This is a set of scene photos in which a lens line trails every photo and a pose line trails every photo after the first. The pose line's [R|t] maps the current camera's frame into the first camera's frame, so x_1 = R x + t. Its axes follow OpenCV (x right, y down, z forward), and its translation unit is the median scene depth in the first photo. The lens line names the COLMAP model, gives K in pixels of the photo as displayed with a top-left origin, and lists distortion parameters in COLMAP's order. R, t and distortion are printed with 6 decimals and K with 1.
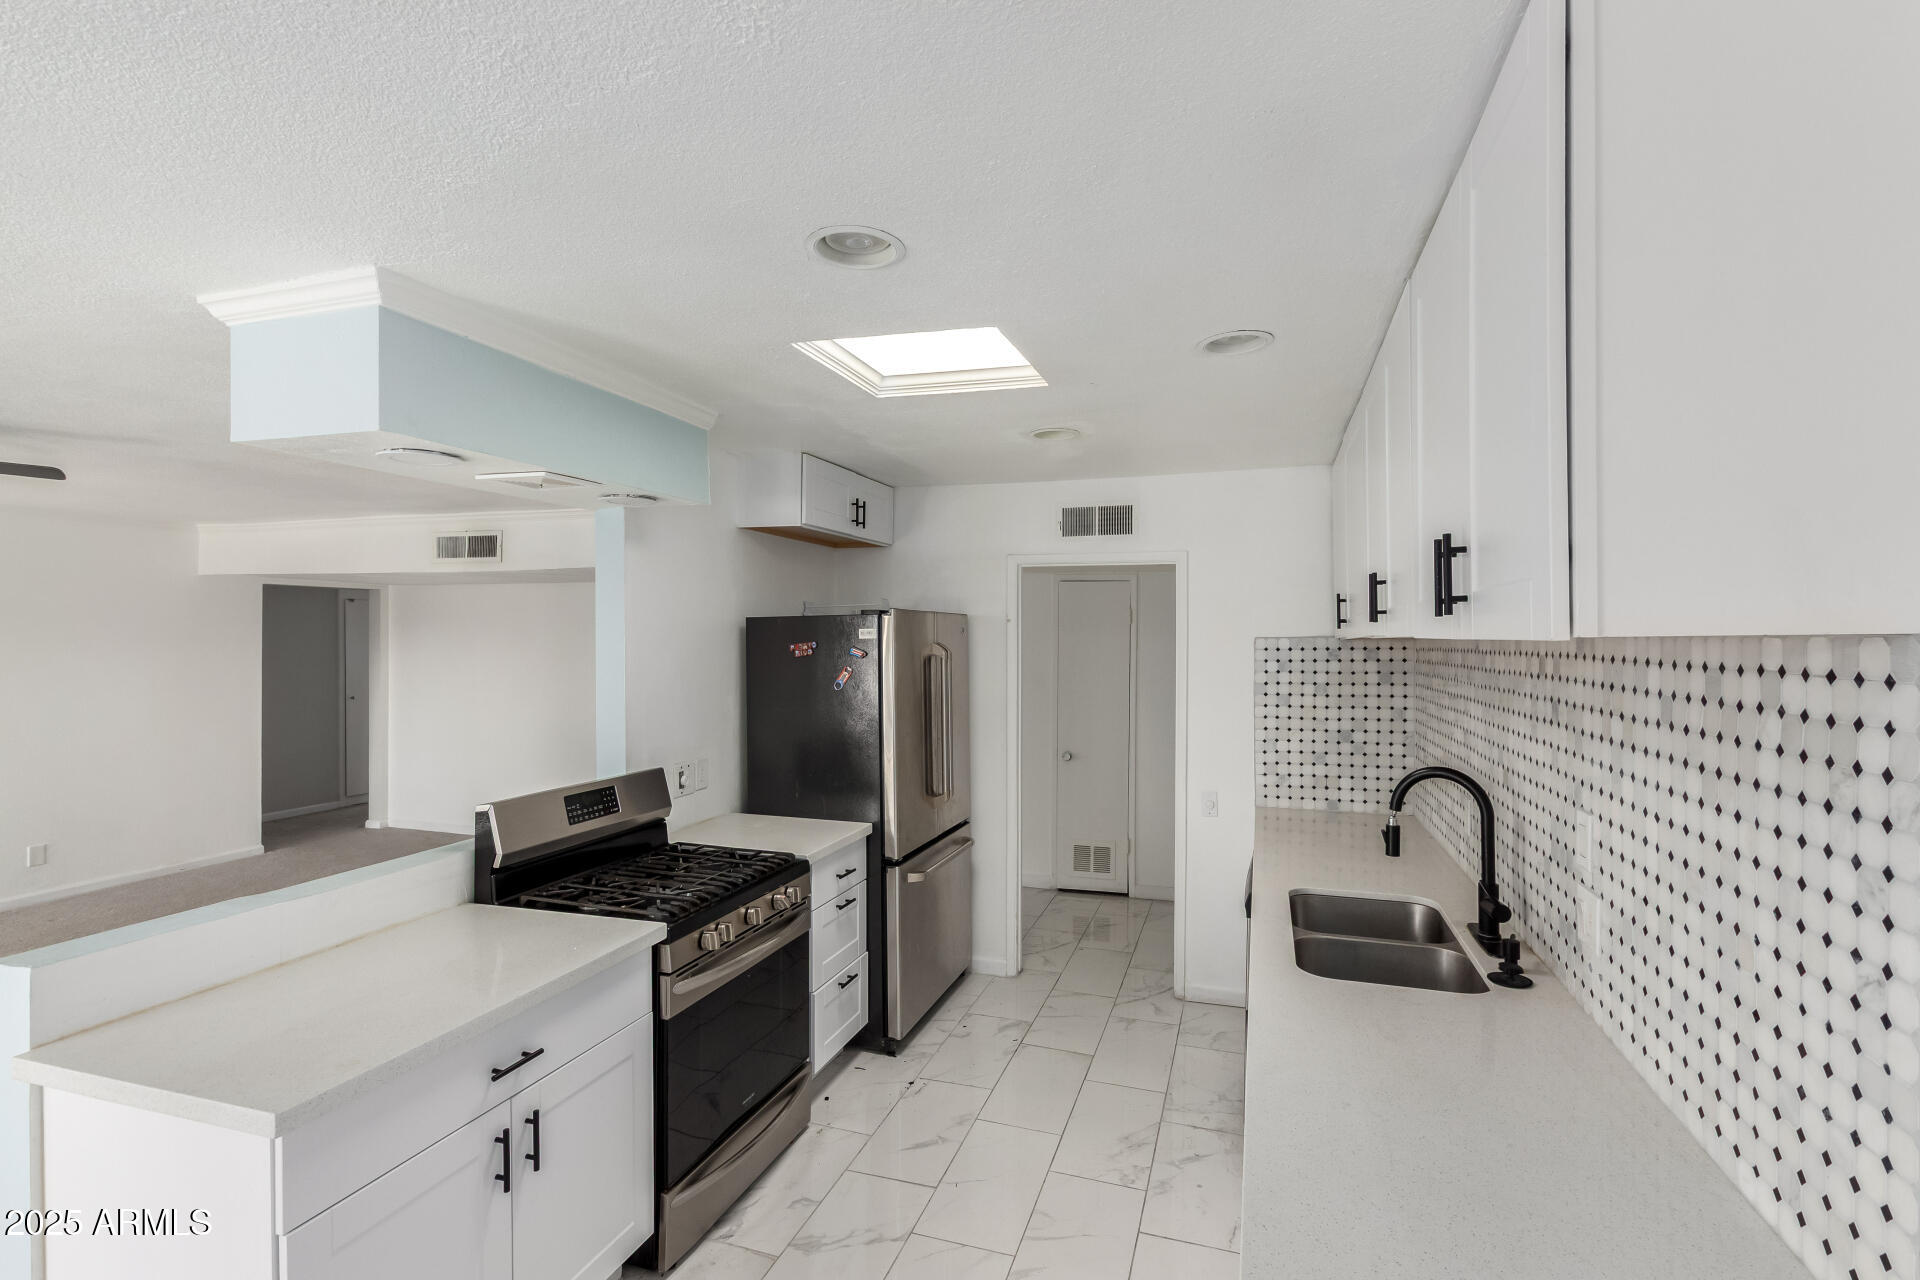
lens RADIAL K [[880.8, 0, 967.2], [0, 880.8, 645.5], [0, 0, 1]] dist [0.007566, -0.002732]
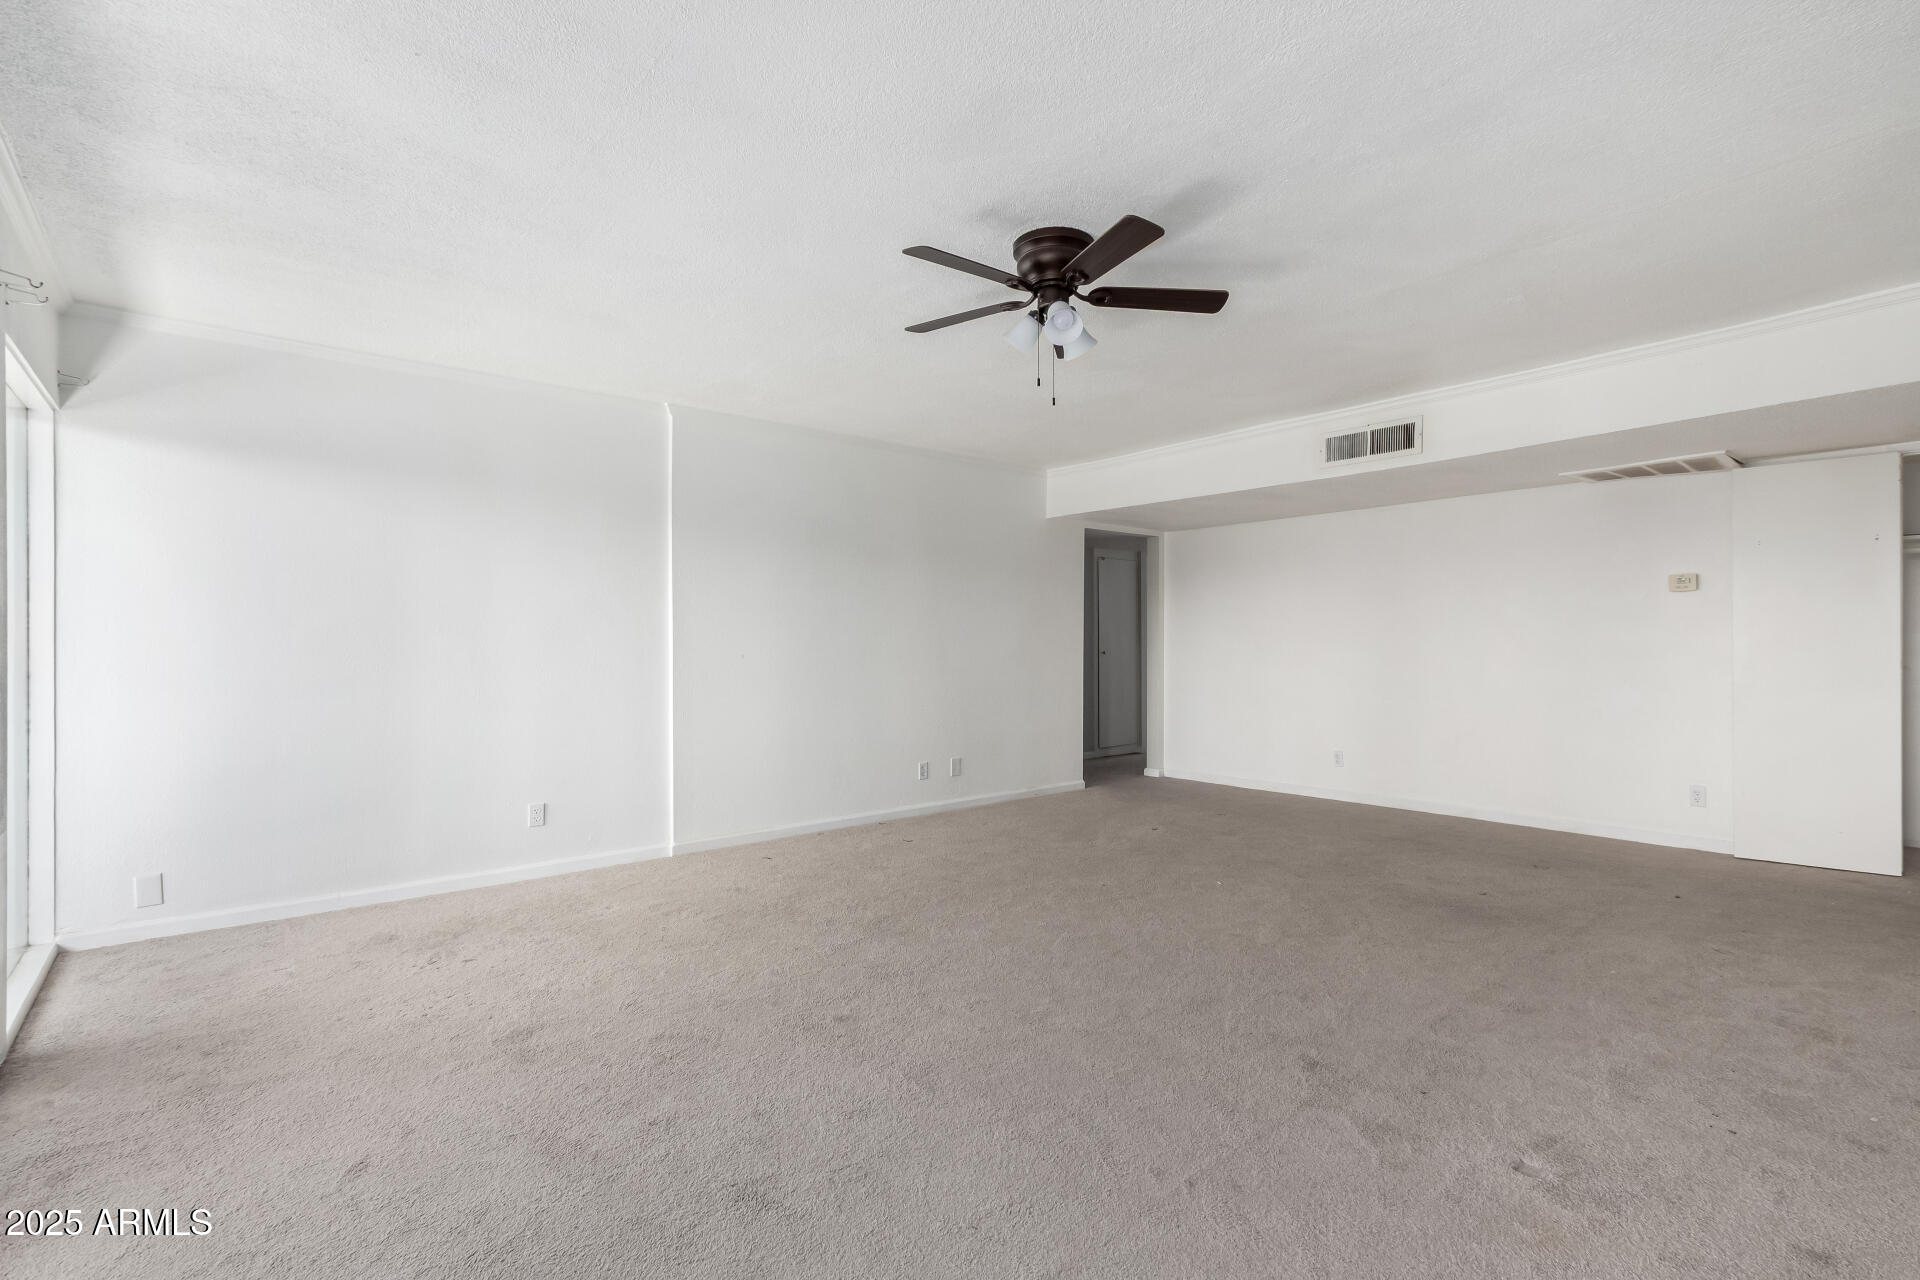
lens RADIAL K [[880.8, 0, 969.0], [0, 880.8, 648.0], [0, 0, 1]] dist [0.007566, -0.002732]
pose [[0.853317, -0.003739, -0.521379, -0.662189], [-0.000828, 0.999963, -0.008526, 0.141300], [0.521391, 0.007707, 0.853283, 0.089466]]
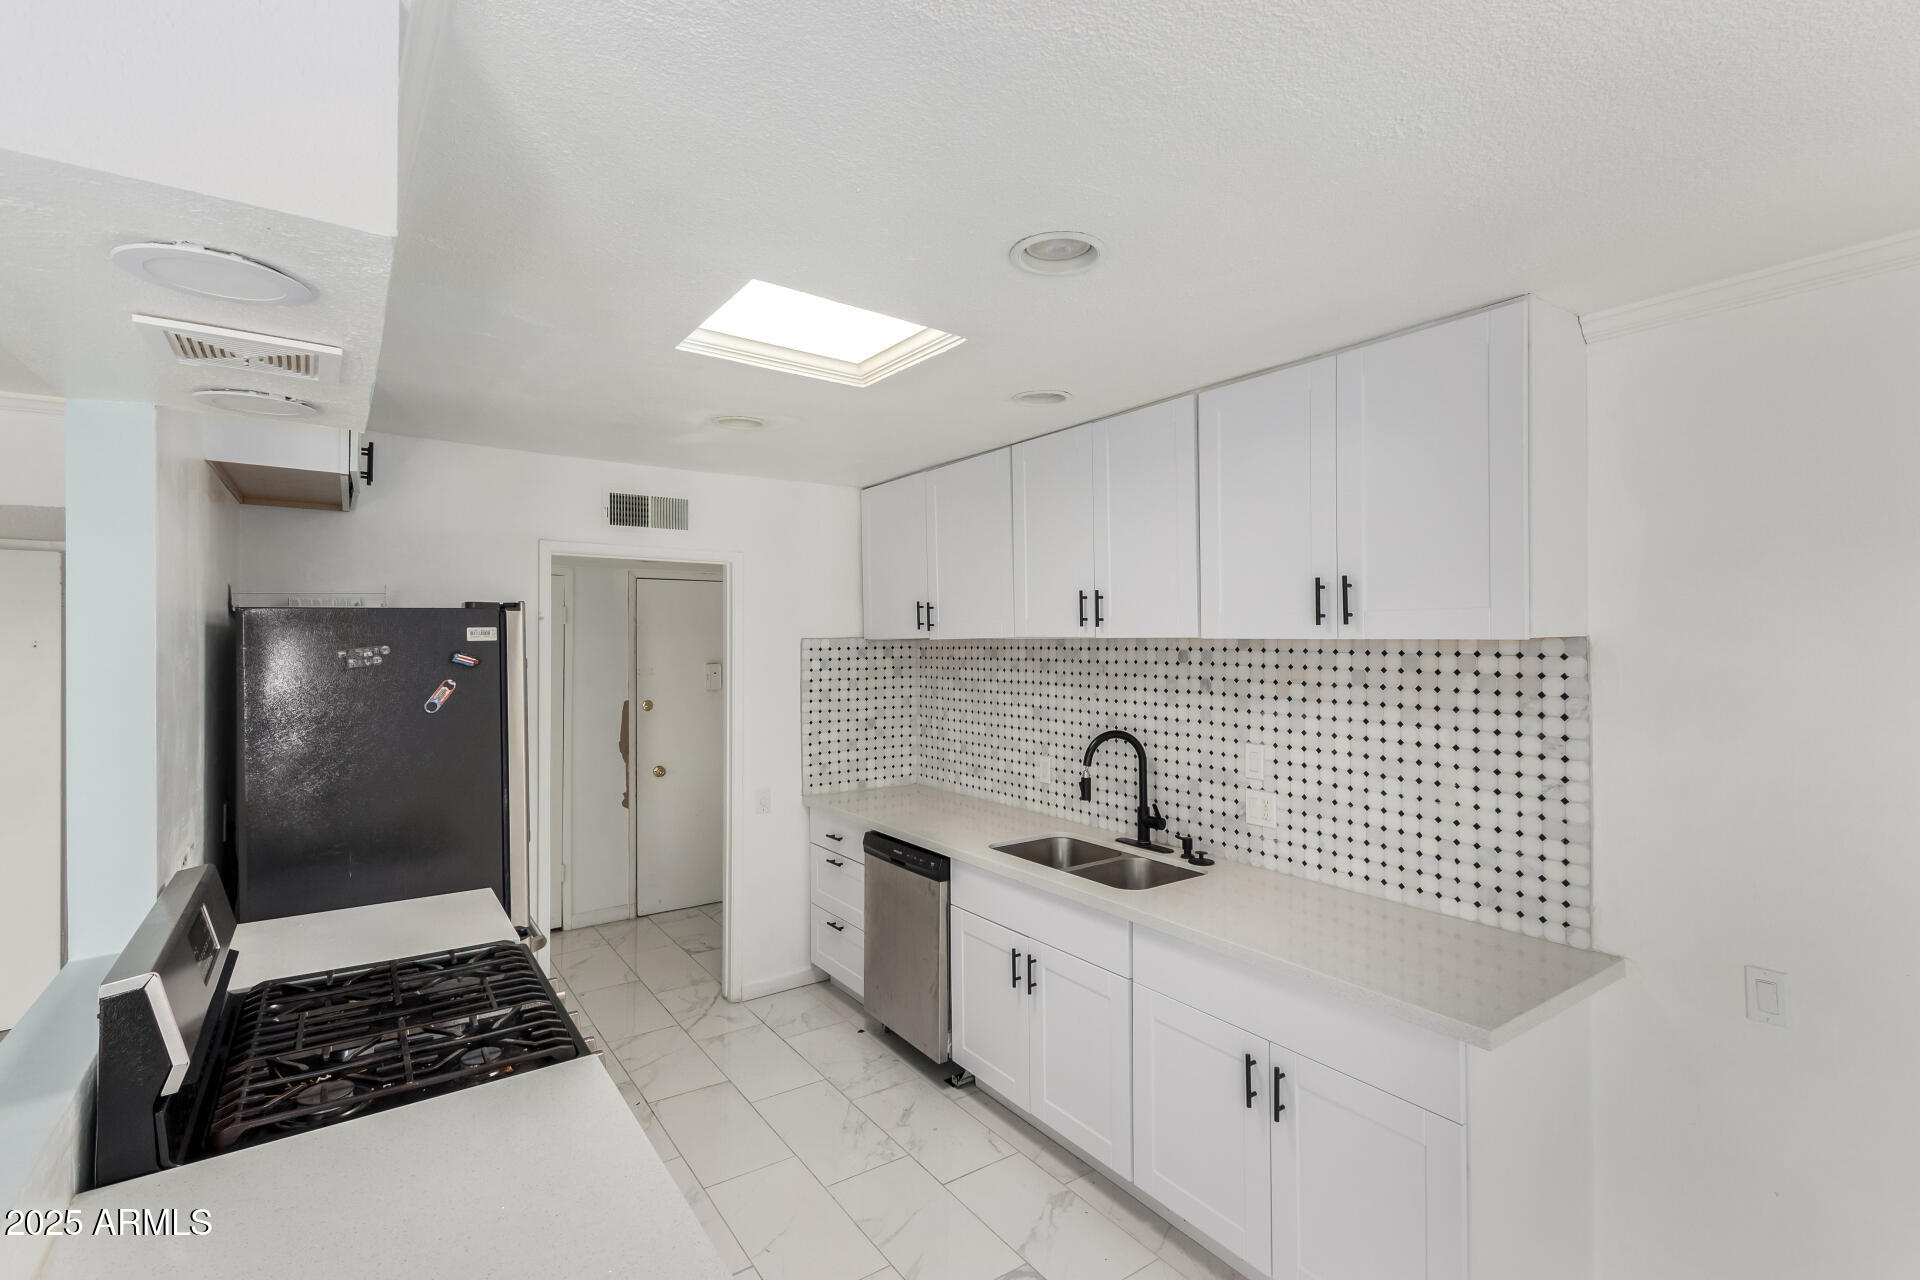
lens RADIAL K [[880.8, 0, 968.5], [0, 880.8, 632.4], [0, 0, 1]] dist [0.007566, -0.002732]
pose [[0.589657, 0.004004, 0.807644, -0.444095], [0.008949, 0.999894, -0.011491, -0.002503], [-0.807604, 0.014003, 0.589559, 0.213912]]
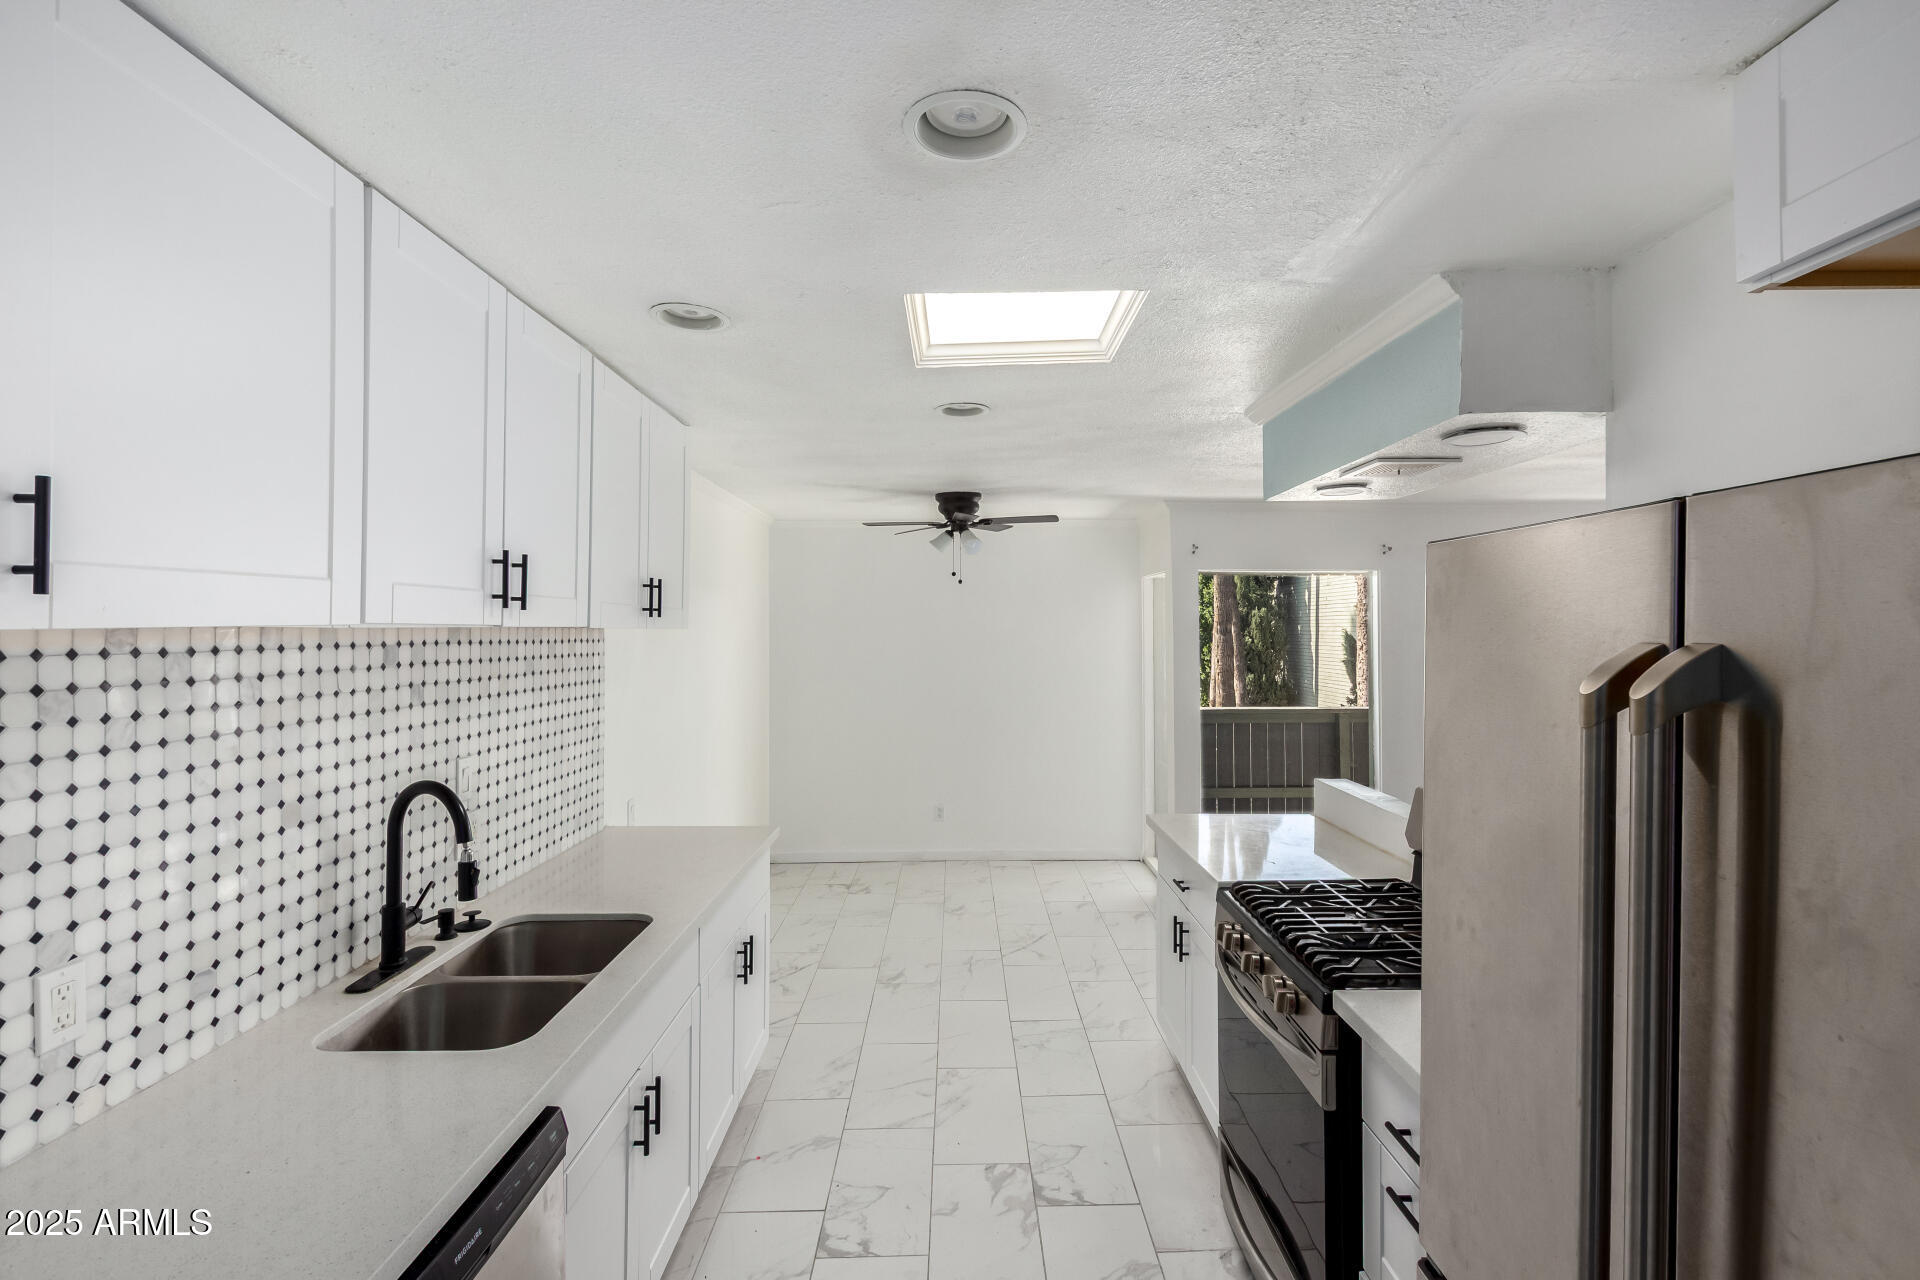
lens RADIAL K [[880.8, 0, 958.1], [0, 880.8, 627.3], [0, 0, 1]] dist [0.007566, -0.002732]
pose [[-0.947490, 0.004858, -0.319748, 0.196171], [0.003219, 0.999979, 0.005654, -0.007118], [0.319769, 0.004328, -0.947486, 1.181521]]
